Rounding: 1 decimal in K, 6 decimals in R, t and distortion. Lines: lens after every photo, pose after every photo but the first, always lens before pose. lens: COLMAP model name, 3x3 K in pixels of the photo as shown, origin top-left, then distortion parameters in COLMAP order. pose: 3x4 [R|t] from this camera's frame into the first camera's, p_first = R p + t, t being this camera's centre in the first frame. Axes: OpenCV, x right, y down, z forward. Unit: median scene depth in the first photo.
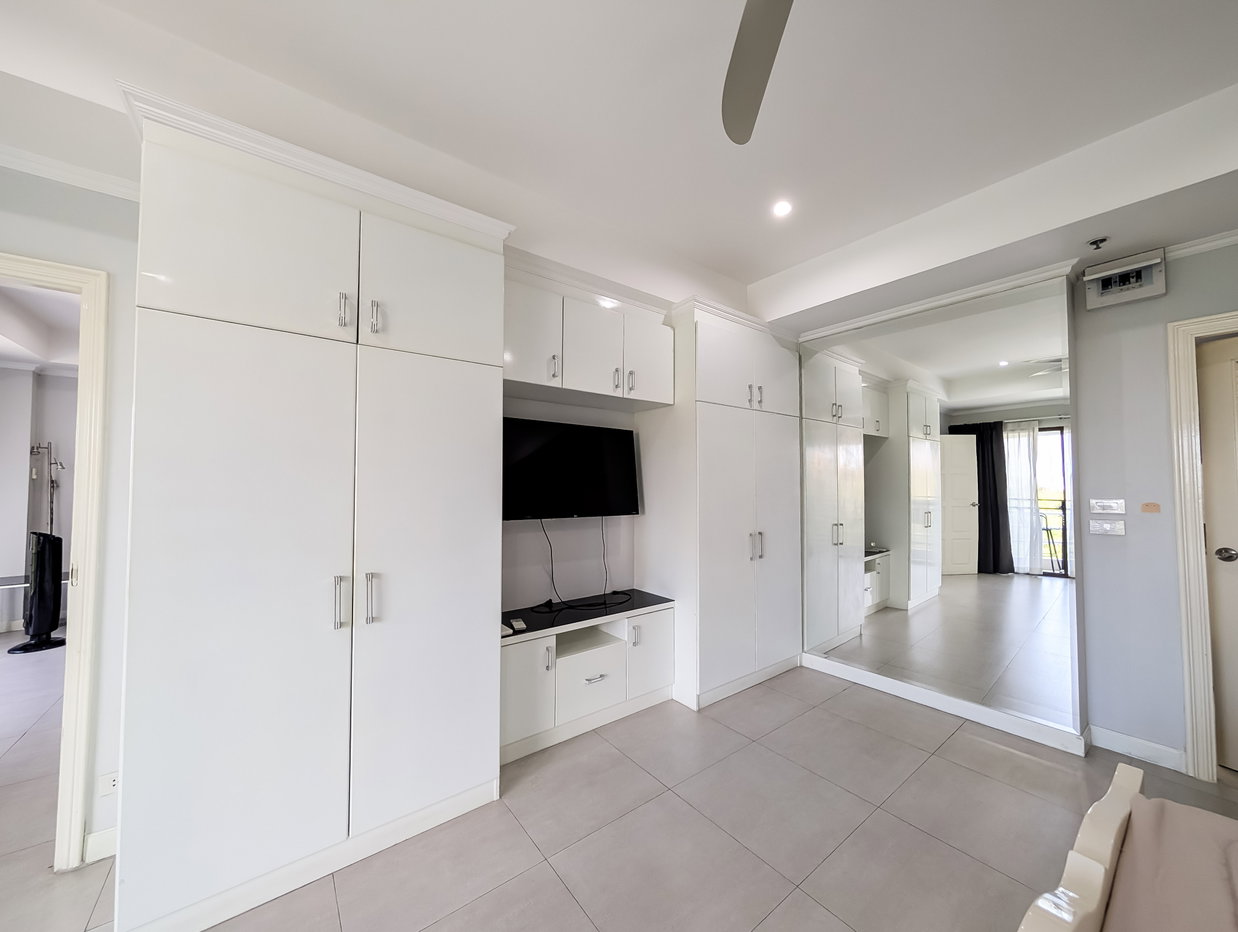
lens RADIAL K [[448.8, 0, 623.5], [0, 448.8, 468.5], [0, 0, 1]] dist [0.001004, 0.000017]
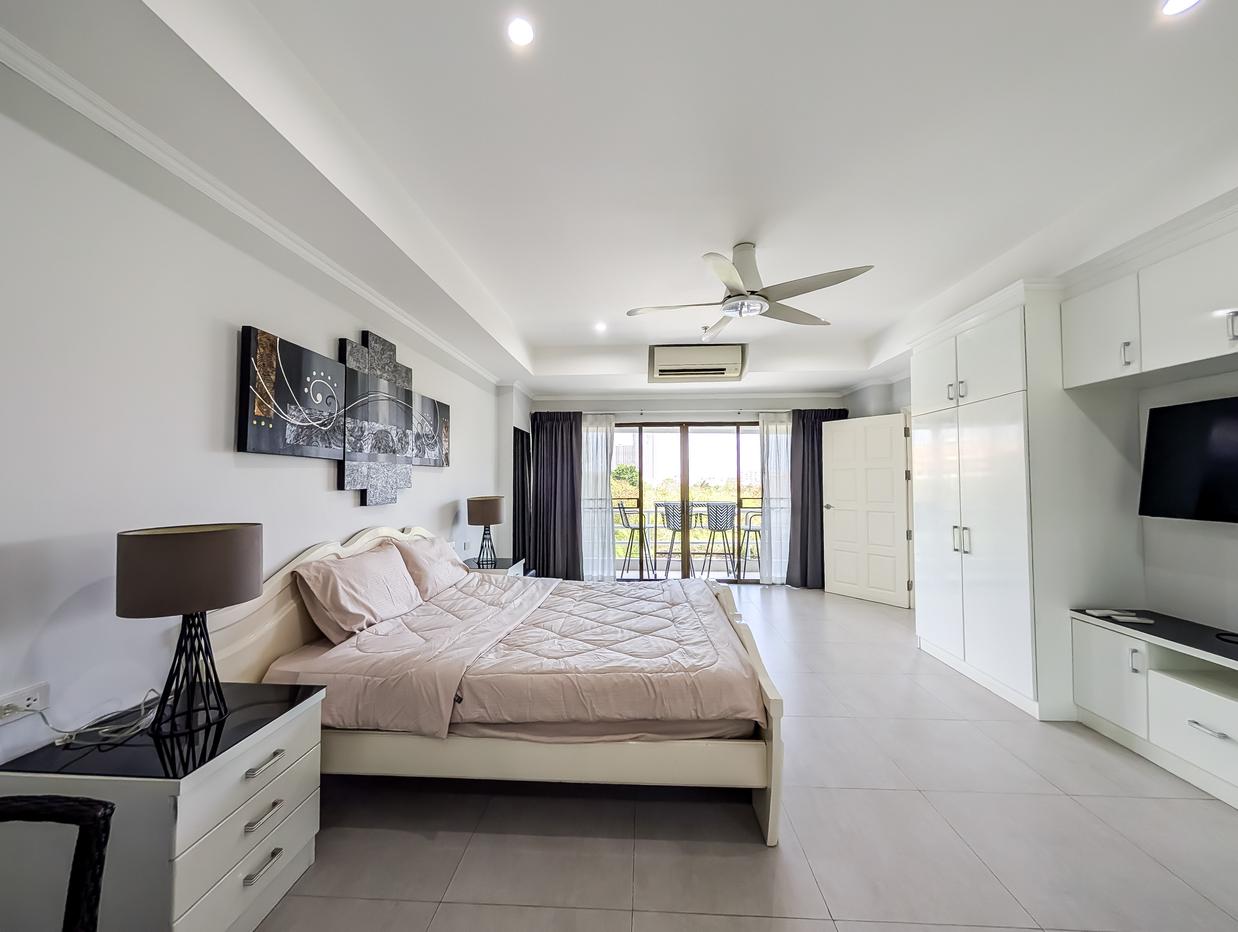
lens RADIAL K [[448.8, 0, 623.5], [0, 448.8, 468.5], [0, 0, 1]] dist [0.001004, 0.000017]
pose [[-0.654871, -0.021191, -0.755444, 1.279931], [0.029332, 0.998141, -0.053426, 0.032675], [0.755171, -0.057146, -0.653032, 0.824466]]
